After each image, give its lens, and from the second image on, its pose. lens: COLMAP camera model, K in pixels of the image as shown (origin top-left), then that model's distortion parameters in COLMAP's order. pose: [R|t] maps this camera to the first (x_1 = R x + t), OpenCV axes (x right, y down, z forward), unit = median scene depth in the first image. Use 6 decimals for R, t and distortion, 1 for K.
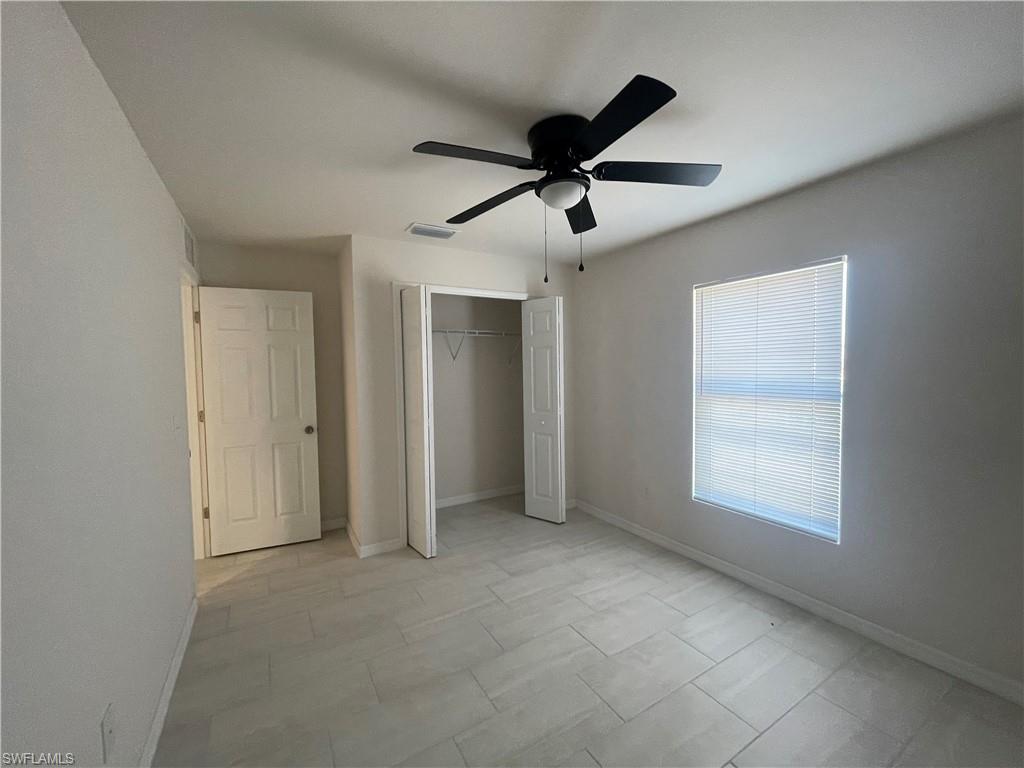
lens RADIAL K [[413.0, 0, 507.2], [0, 413.0, 383.1], [0, 0, 1]] dist [-0.001678, 0.000006]
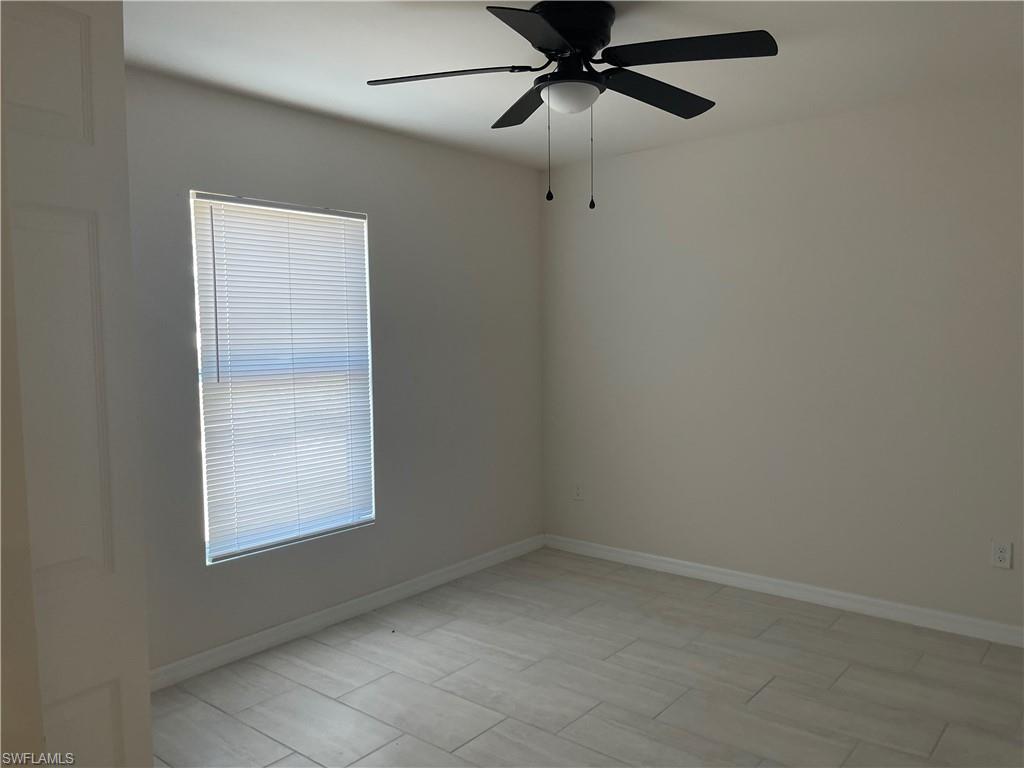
lens RADIAL K [[756.3, 0, 512.0], [0, 756.3, 384.0], [0, 0, 1]] dist [0.009741, -0.004745]
pose [[-0.332362, -0.043925, 0.942128, -0.911713], [0.059243, 0.995970, 0.067335, -0.022568], [-0.941289, 0.078194, -0.328421, 1.249875]]
